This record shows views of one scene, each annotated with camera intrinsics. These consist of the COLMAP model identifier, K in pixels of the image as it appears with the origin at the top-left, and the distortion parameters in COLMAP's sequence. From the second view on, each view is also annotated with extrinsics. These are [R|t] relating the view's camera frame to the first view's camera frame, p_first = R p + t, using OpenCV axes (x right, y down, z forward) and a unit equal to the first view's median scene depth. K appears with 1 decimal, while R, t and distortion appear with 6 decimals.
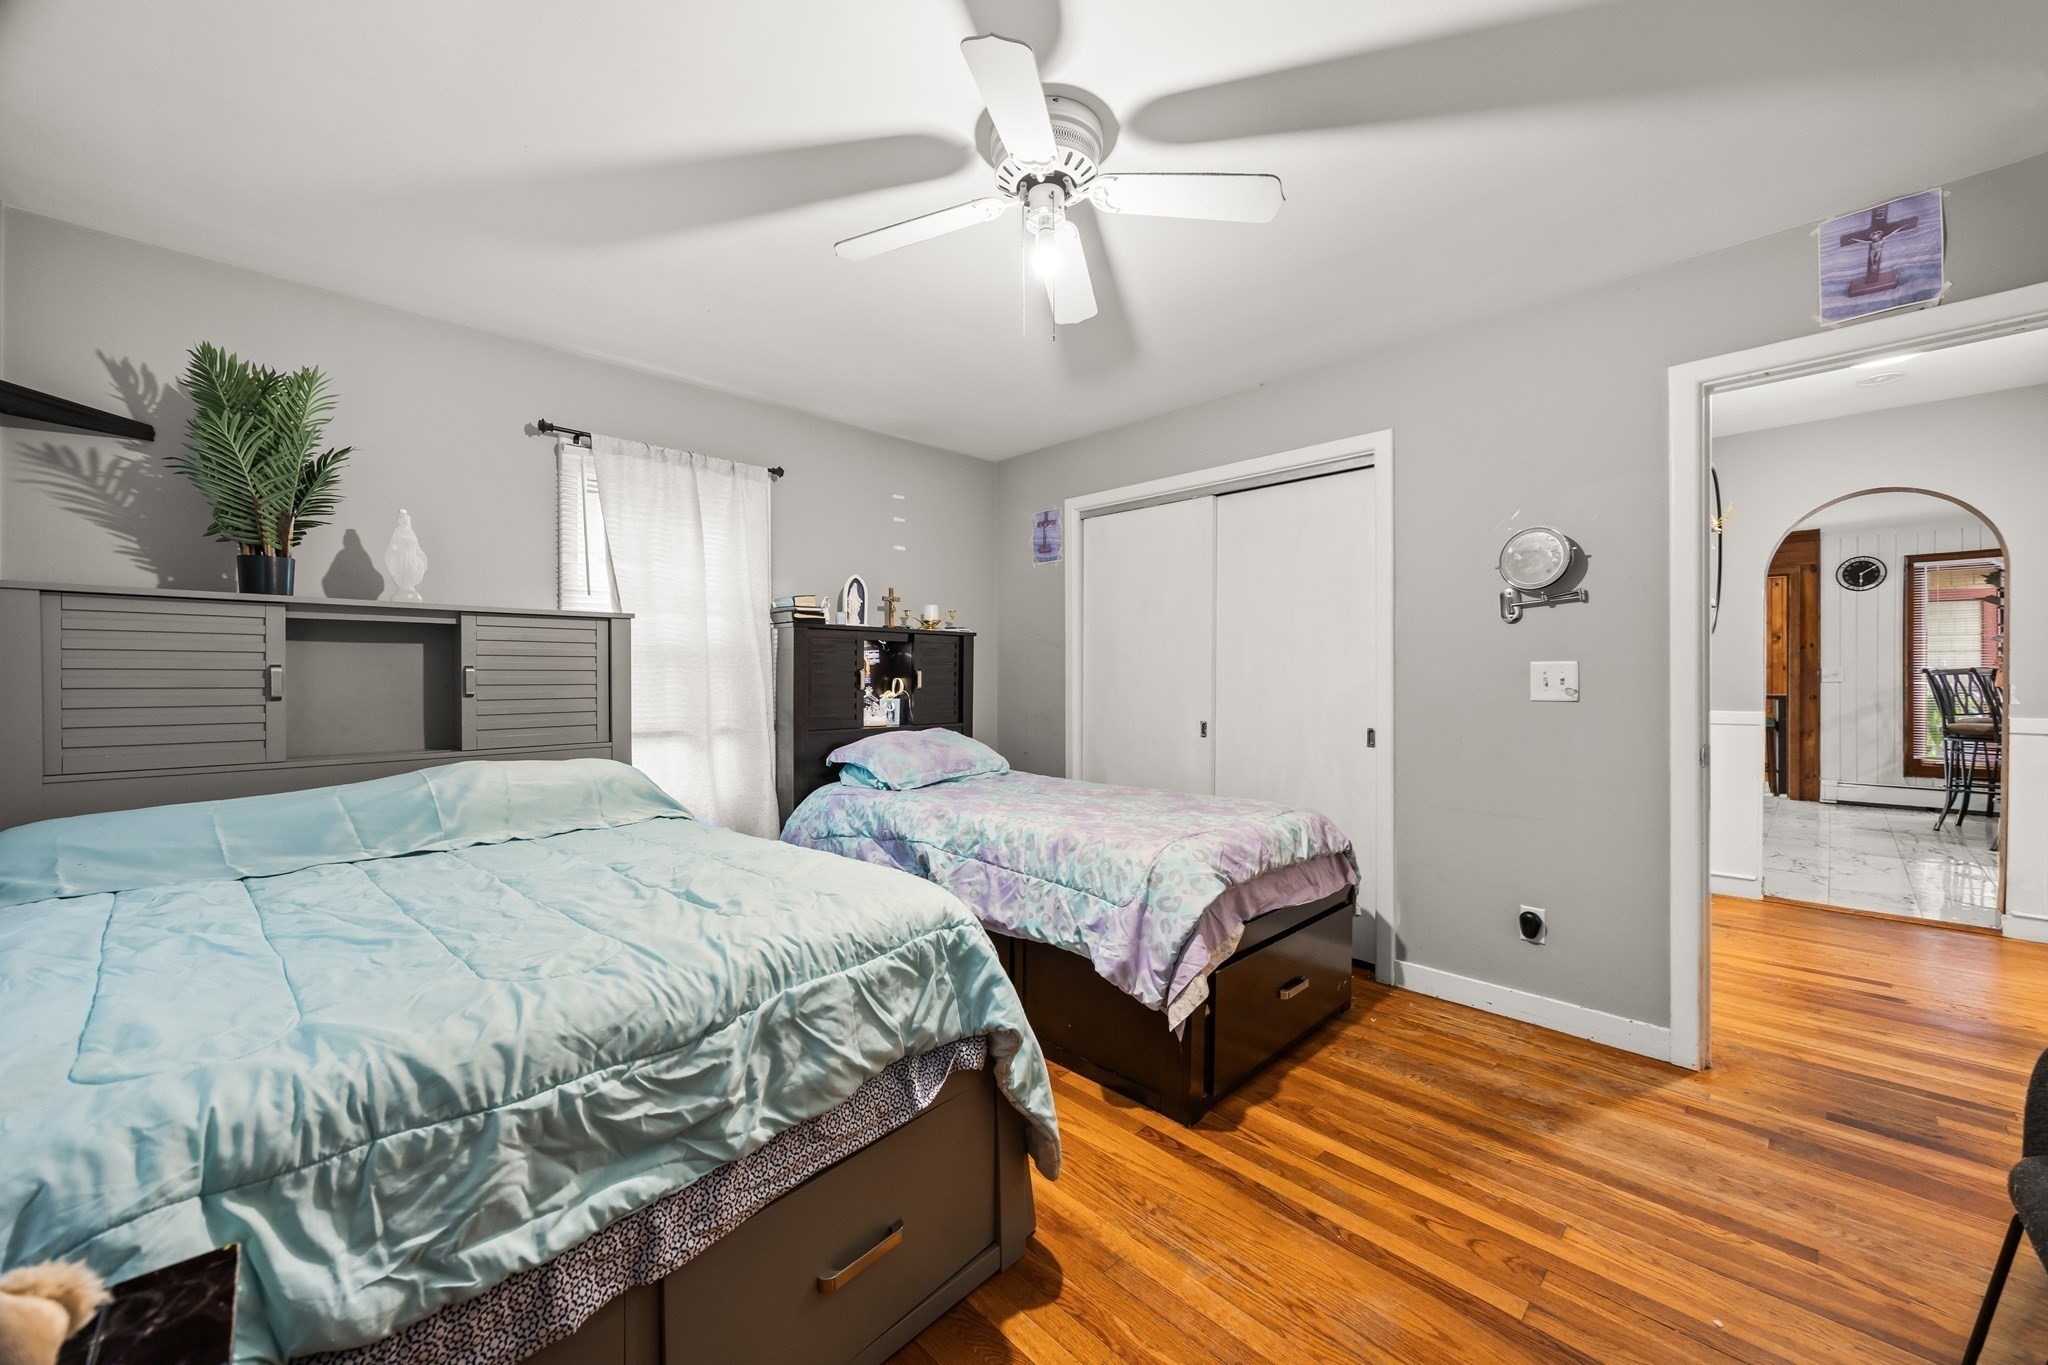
lens RADIAL K [[766.2, 0, 1025.2], [0, 766.2, 685.7], [0, 0, 1]] dist [0.001345, 0.000078]
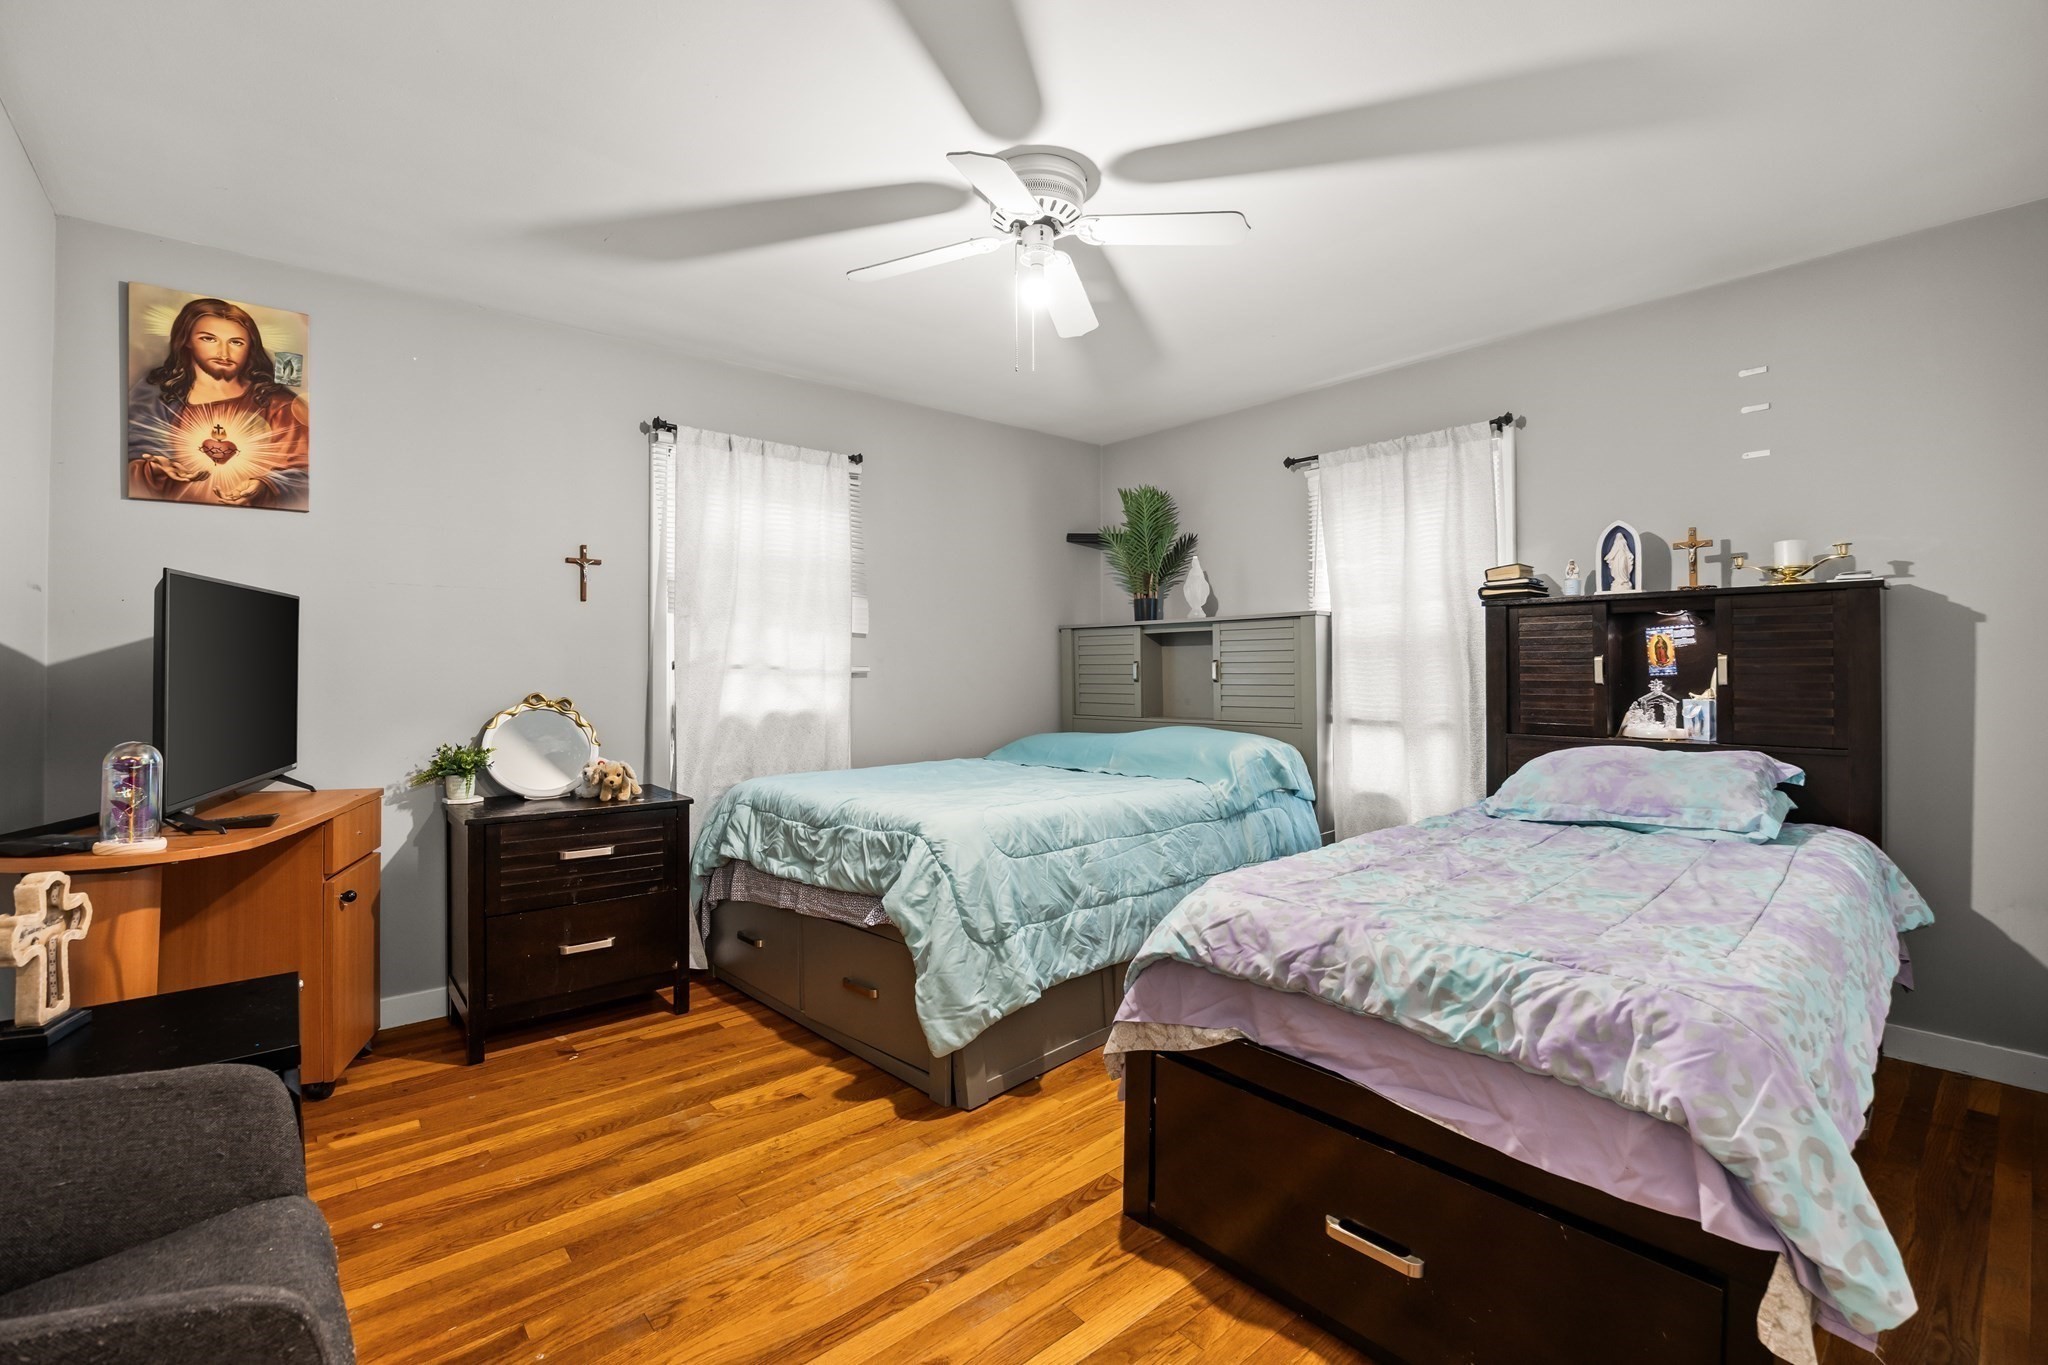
lens RADIAL K [[880.3, 0, 1013.5], [0, 880.3, 676.9], [0, 0, 1]] dist [-0.012559, -0.000068]
pose [[-0.057973, 0.007333, -0.998291, 1.239870], [-0.008269, 0.999935, 0.007825, -0.006601], [0.998284, 0.008709, -0.057908, 0.998187]]
